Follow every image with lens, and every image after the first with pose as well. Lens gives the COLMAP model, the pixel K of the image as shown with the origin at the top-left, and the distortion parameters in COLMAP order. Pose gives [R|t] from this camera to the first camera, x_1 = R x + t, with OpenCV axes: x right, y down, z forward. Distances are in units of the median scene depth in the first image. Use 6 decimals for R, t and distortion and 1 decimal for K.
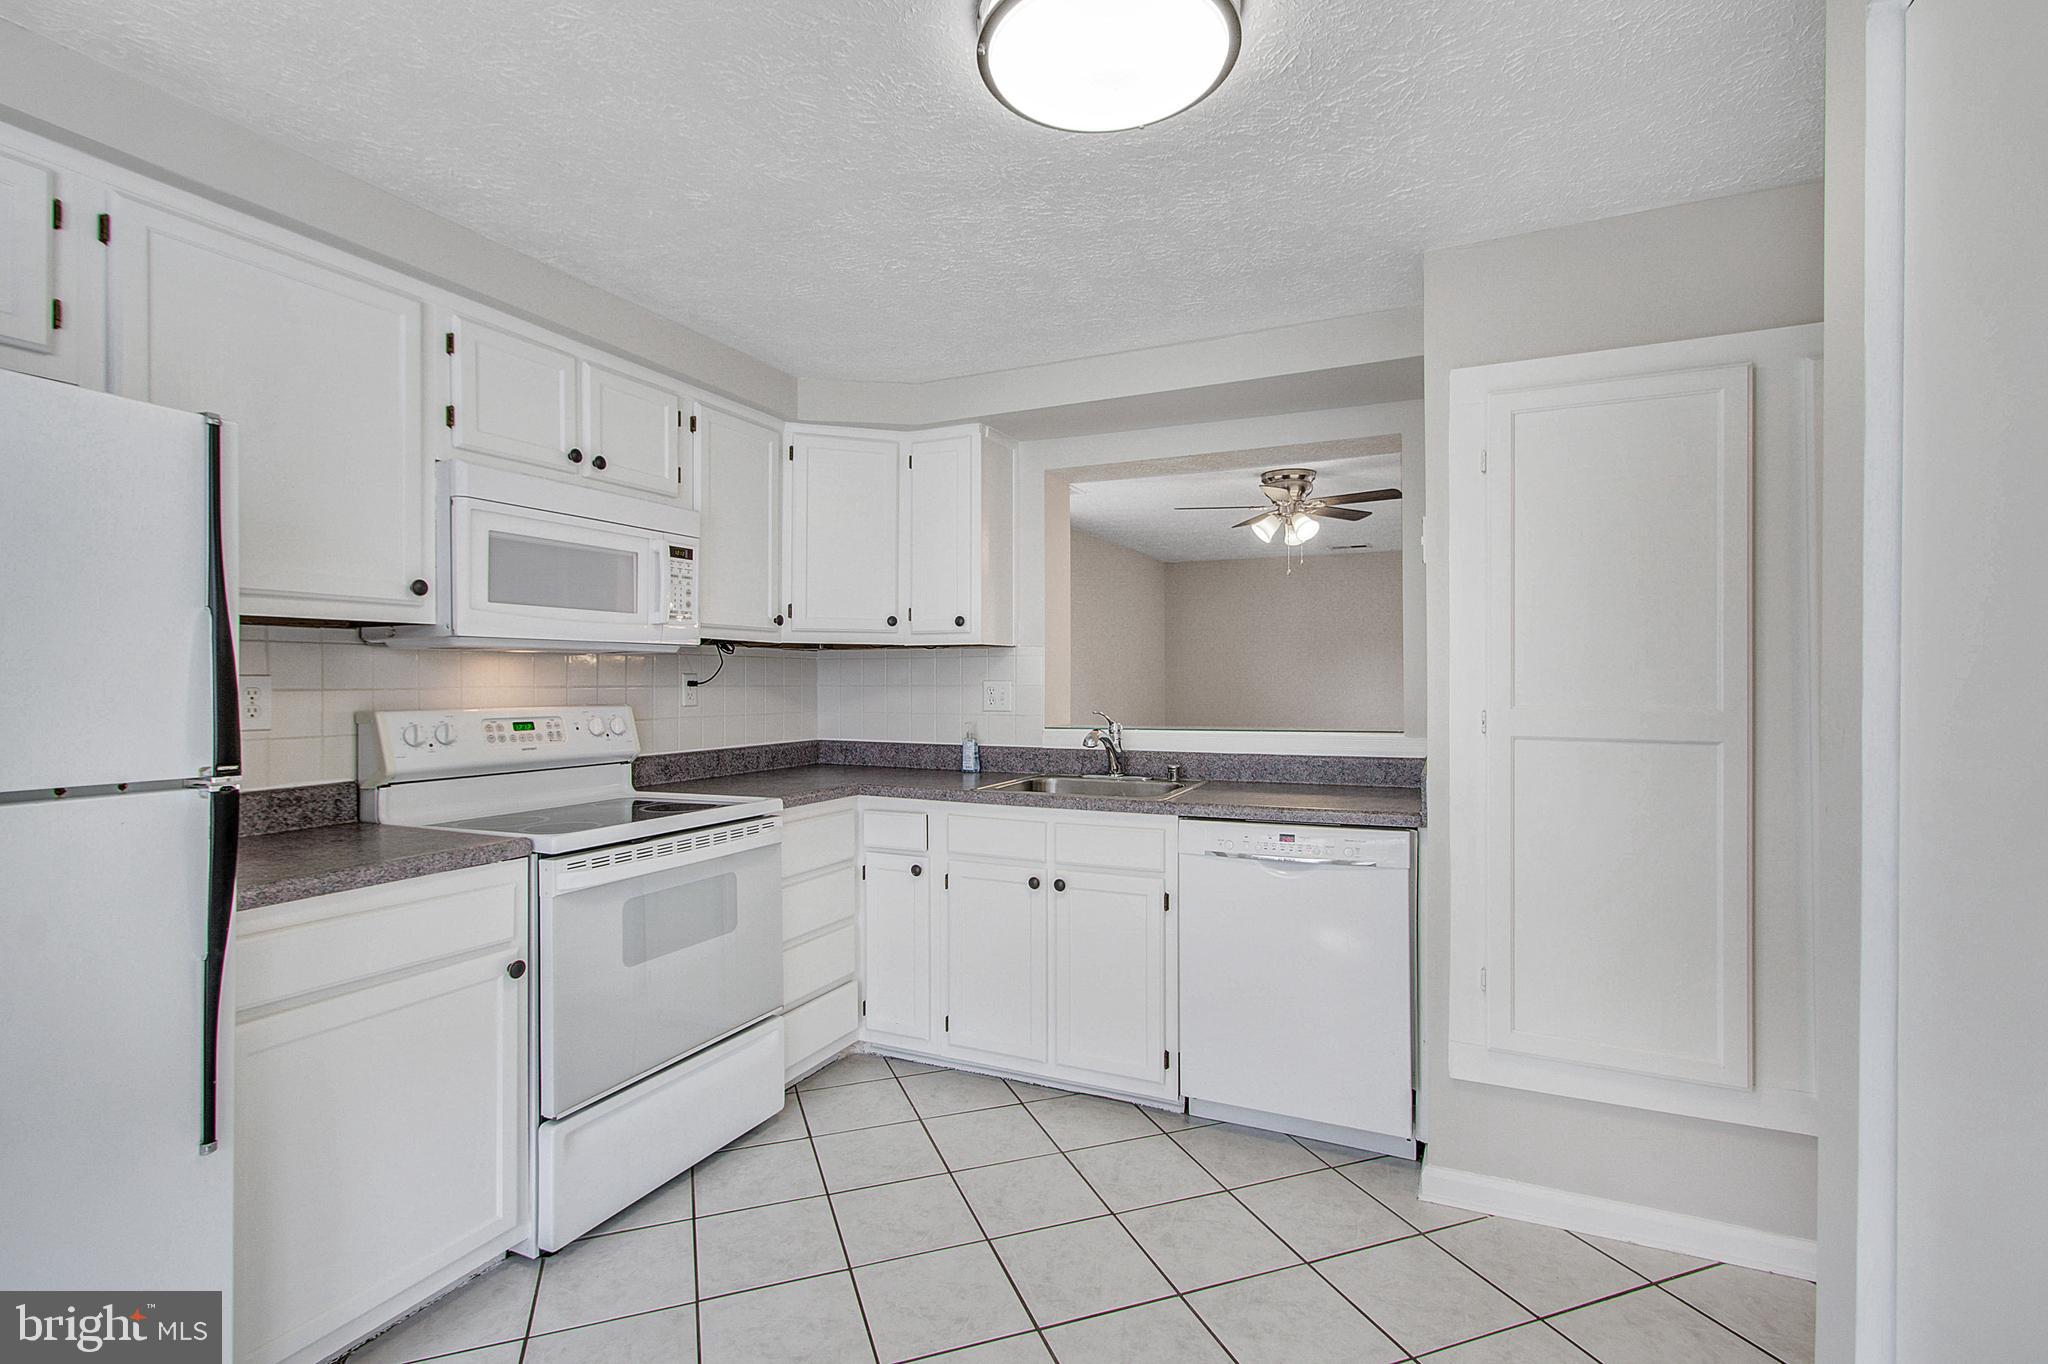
lens RADIAL K [[933.0, 0, 1023.6], [0, 933.0, 679.4], [0, 0, 1]] dist [0.002397, 0.001584]
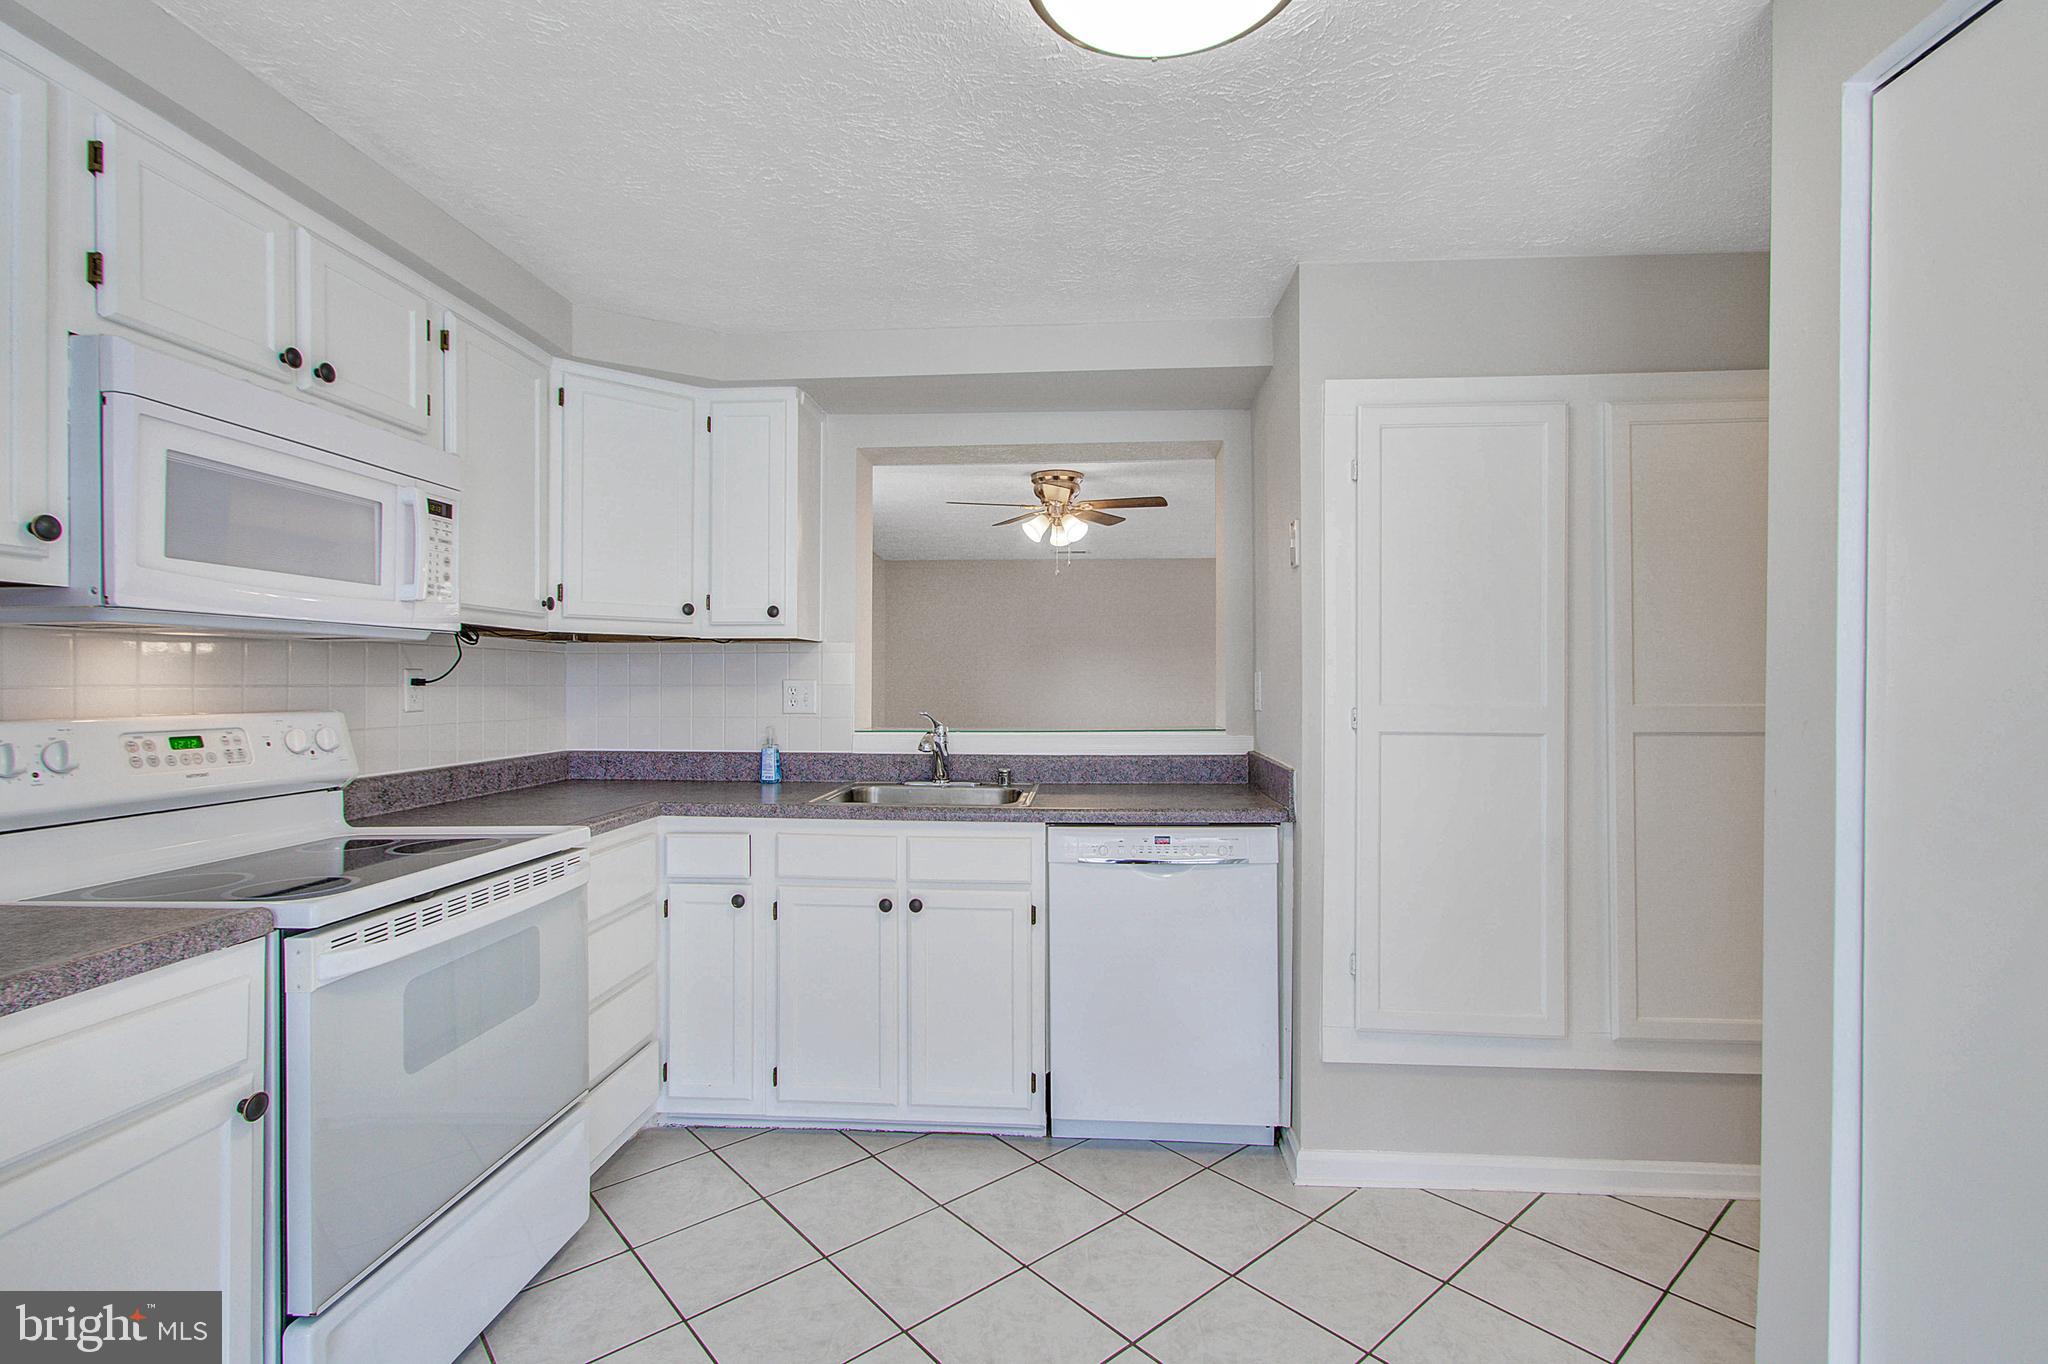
lens RADIAL K [[933.0, 0, 1034.1], [0, 933.0, 679.6], [0, 0, 1]] dist [0.002397, 0.001584]
pose [[0.935269, 0.002584, 0.353927, -0.185193], [-0.002457, 0.999997, -0.000807, 0.002725], [-0.353928, -0.000115, 0.935273, 0.125770]]
